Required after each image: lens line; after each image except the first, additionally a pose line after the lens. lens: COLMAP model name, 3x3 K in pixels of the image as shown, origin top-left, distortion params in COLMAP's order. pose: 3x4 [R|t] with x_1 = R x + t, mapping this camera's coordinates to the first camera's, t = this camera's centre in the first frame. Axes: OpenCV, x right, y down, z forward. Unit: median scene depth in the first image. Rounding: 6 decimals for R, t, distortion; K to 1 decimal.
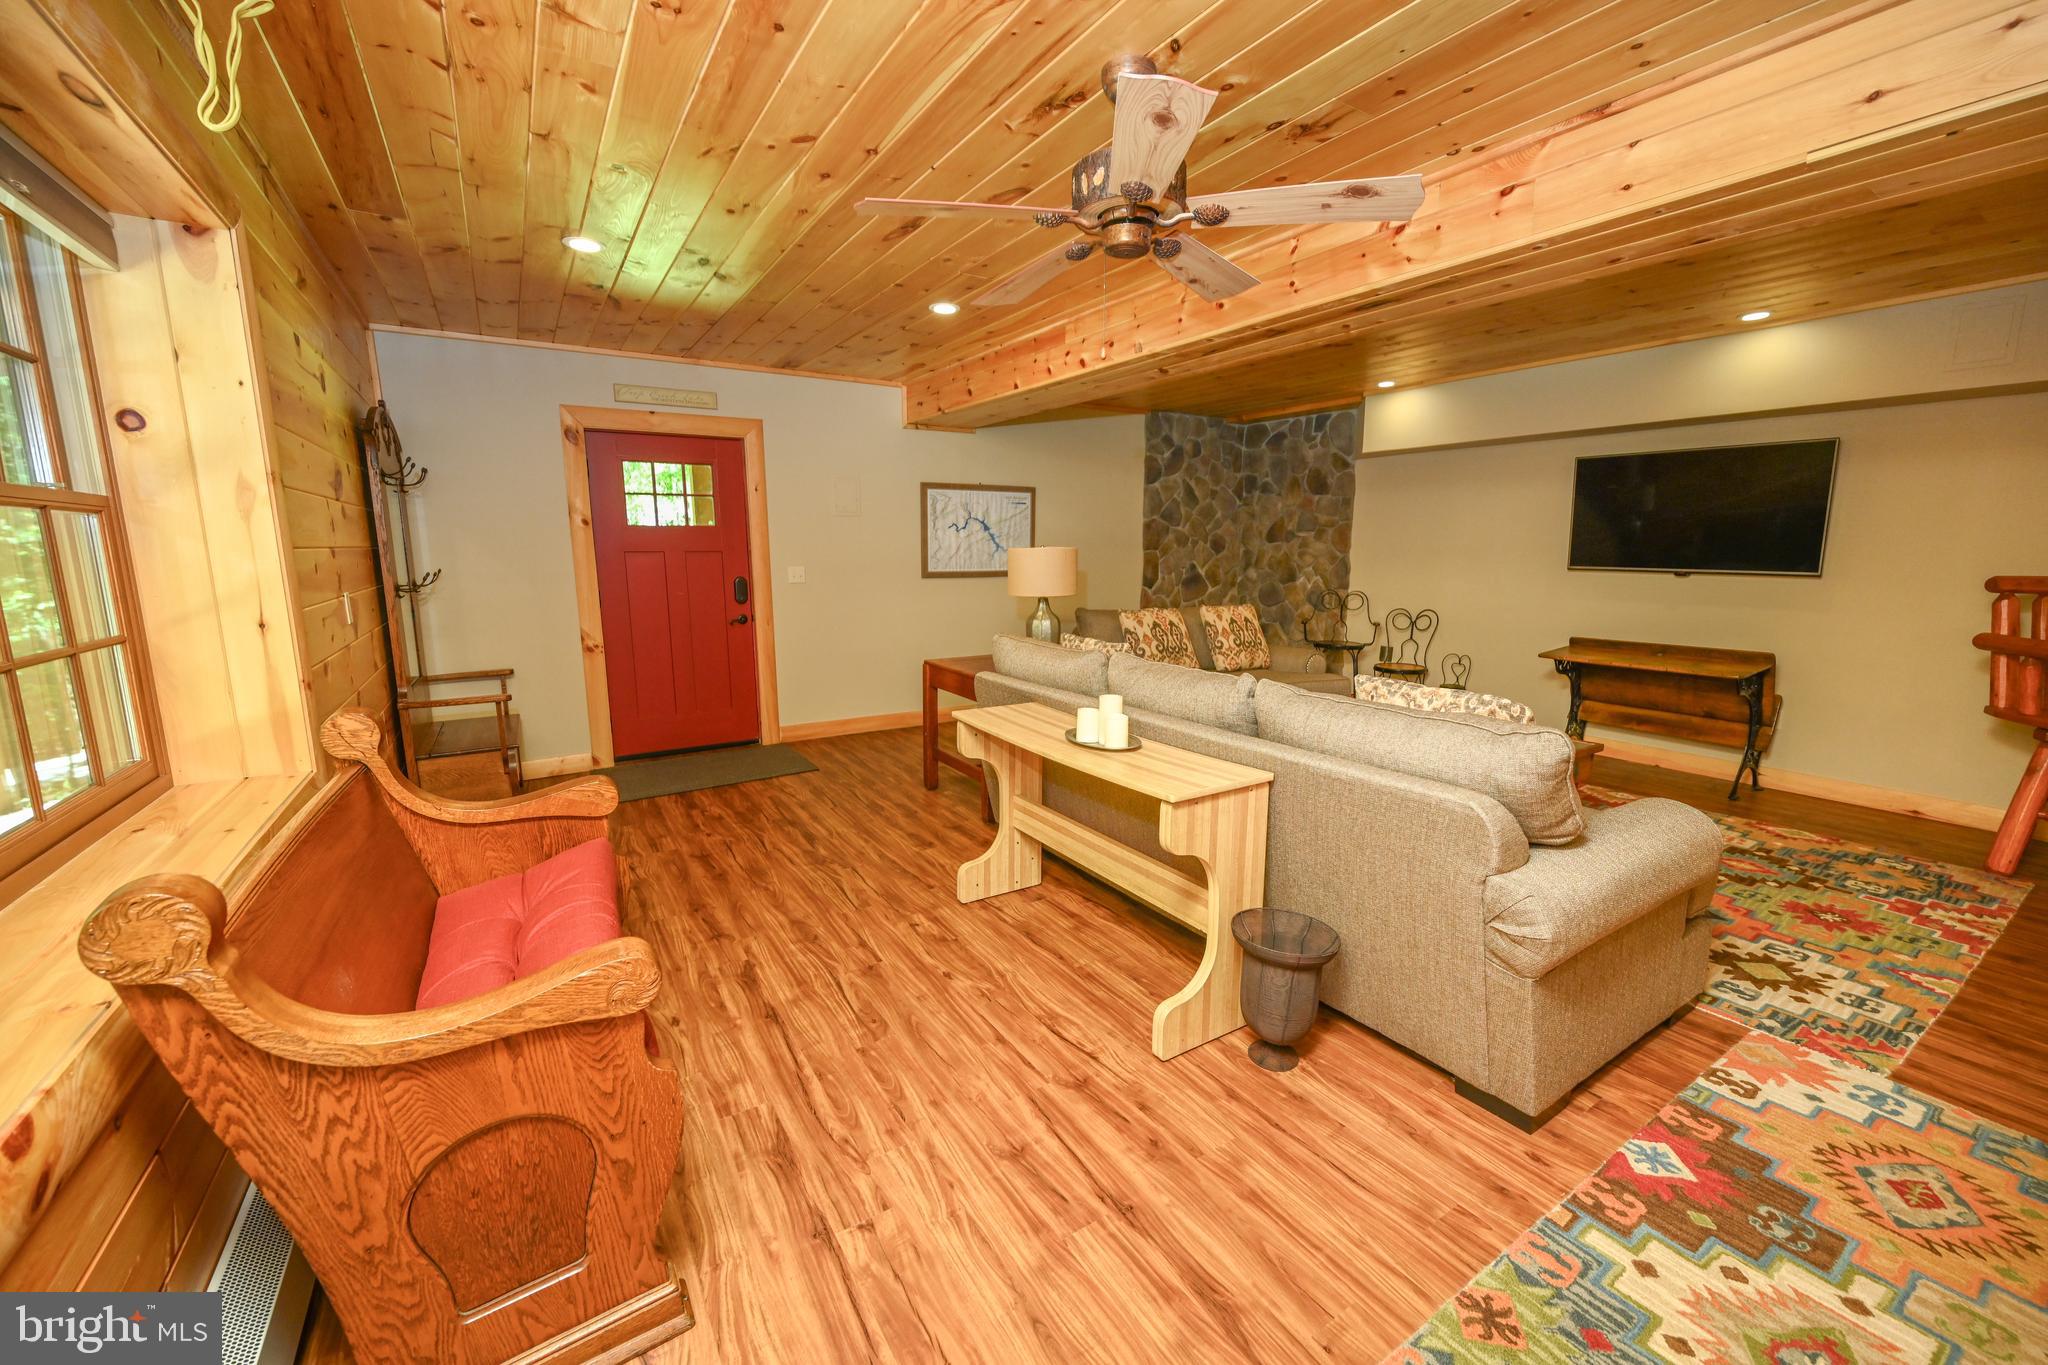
lens RADIAL K [[791.6, 0, 1016.5], [0, 791.6, 681.3], [0, 0, 1]] dist [-0.000461, 0.000155]
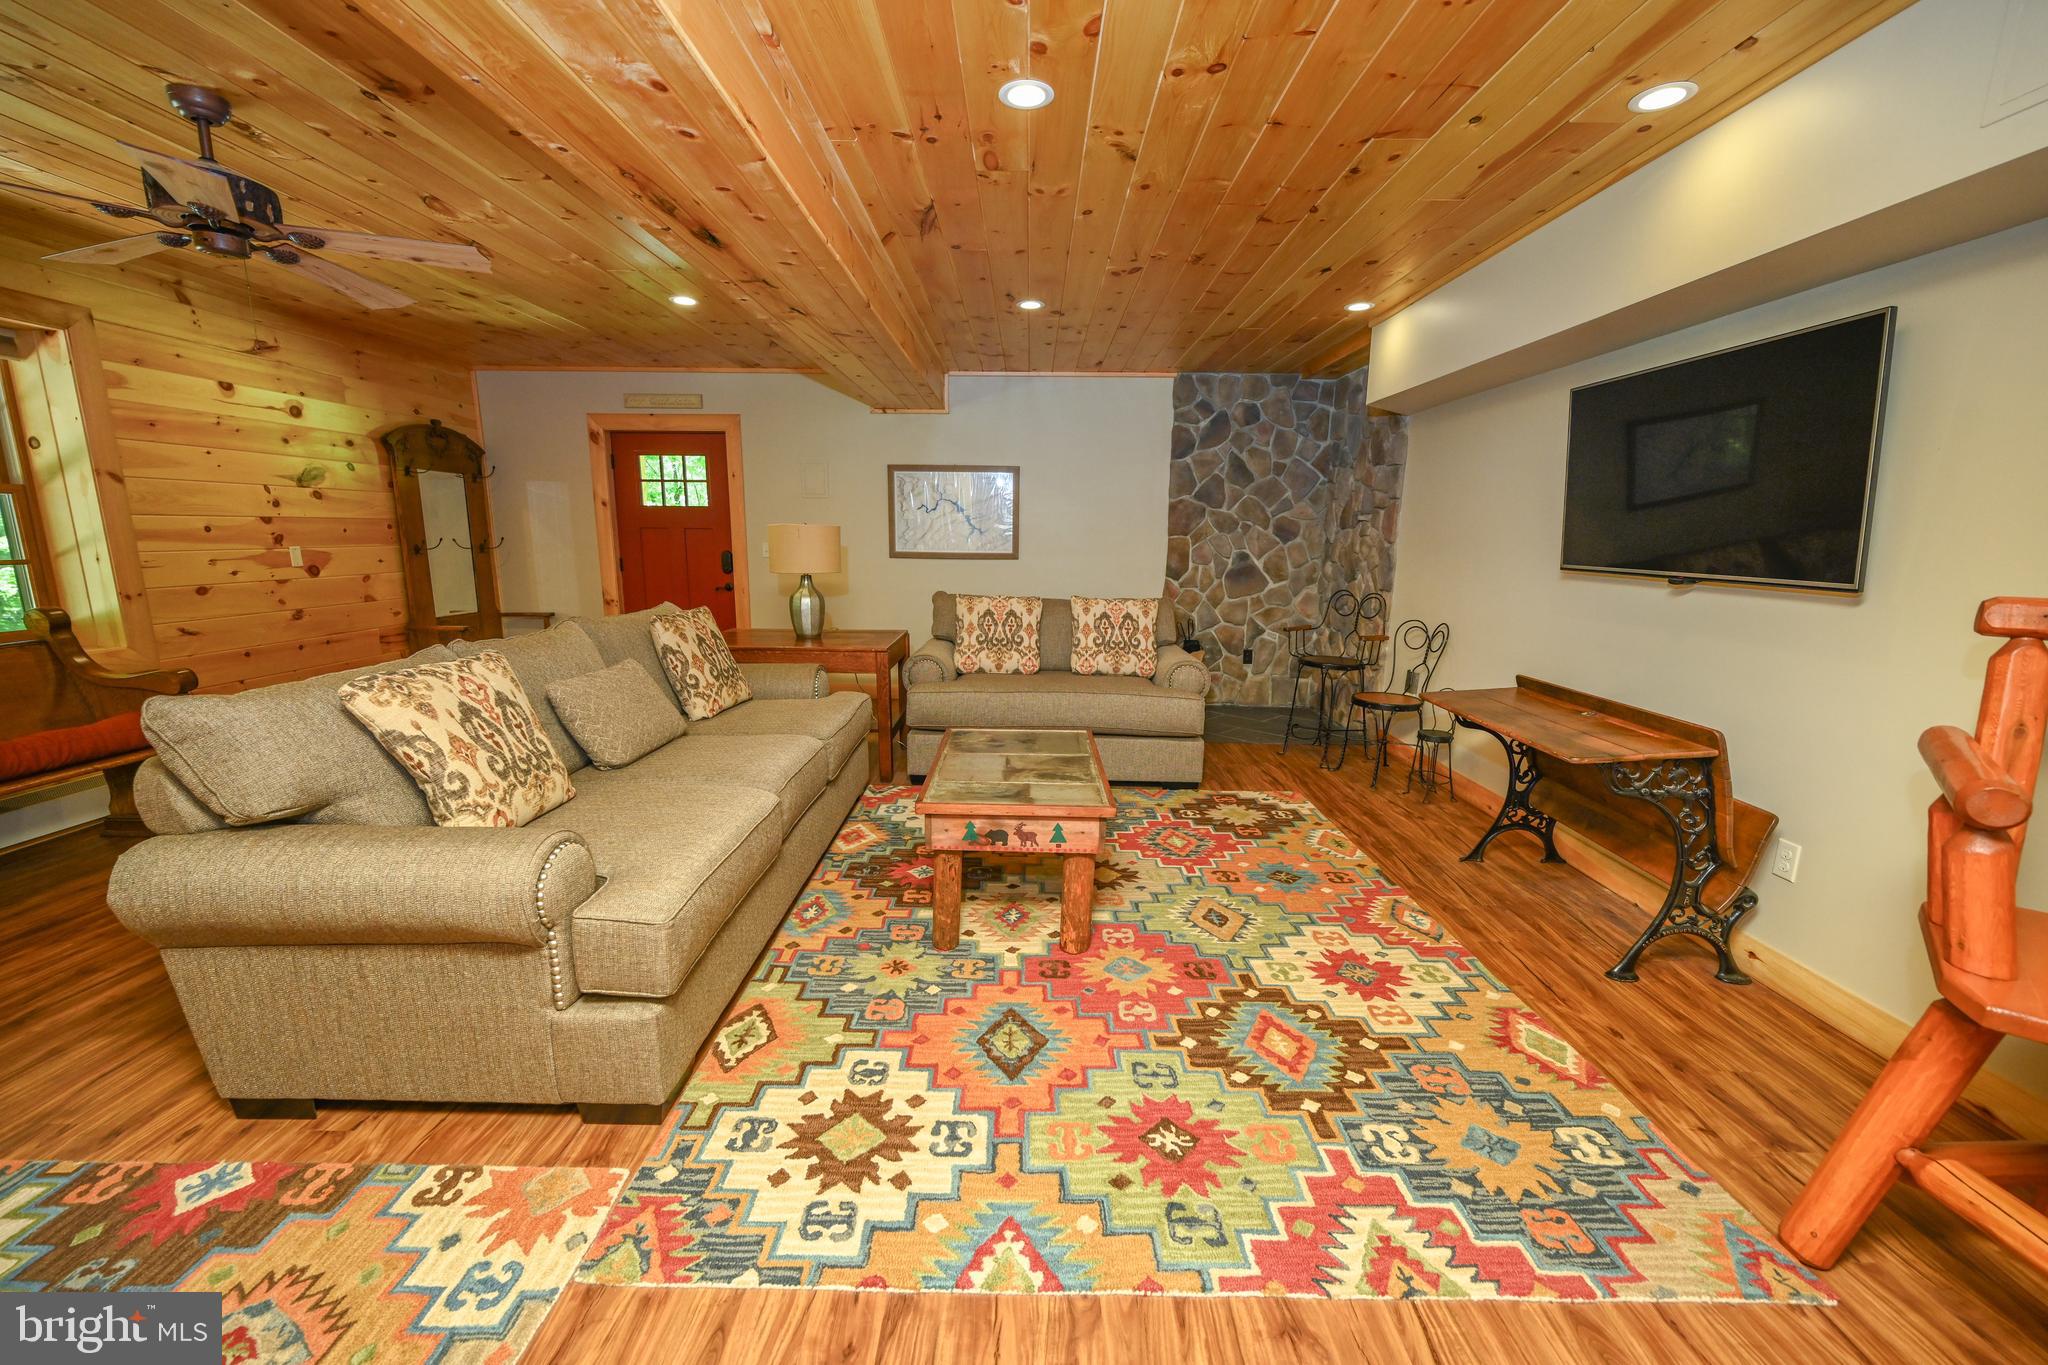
lens RADIAL K [[791.6, 0, 1016.5], [0, 791.6, 681.3], [0, 0, 1]] dist [-0.000461, 0.000155]
pose [[0.844945, 0.110156, -0.523387, 0.740985], [-0.104522, 0.993701, 0.040404, -0.035790], [0.524541, 0.020566, 0.851137, 0.261571]]
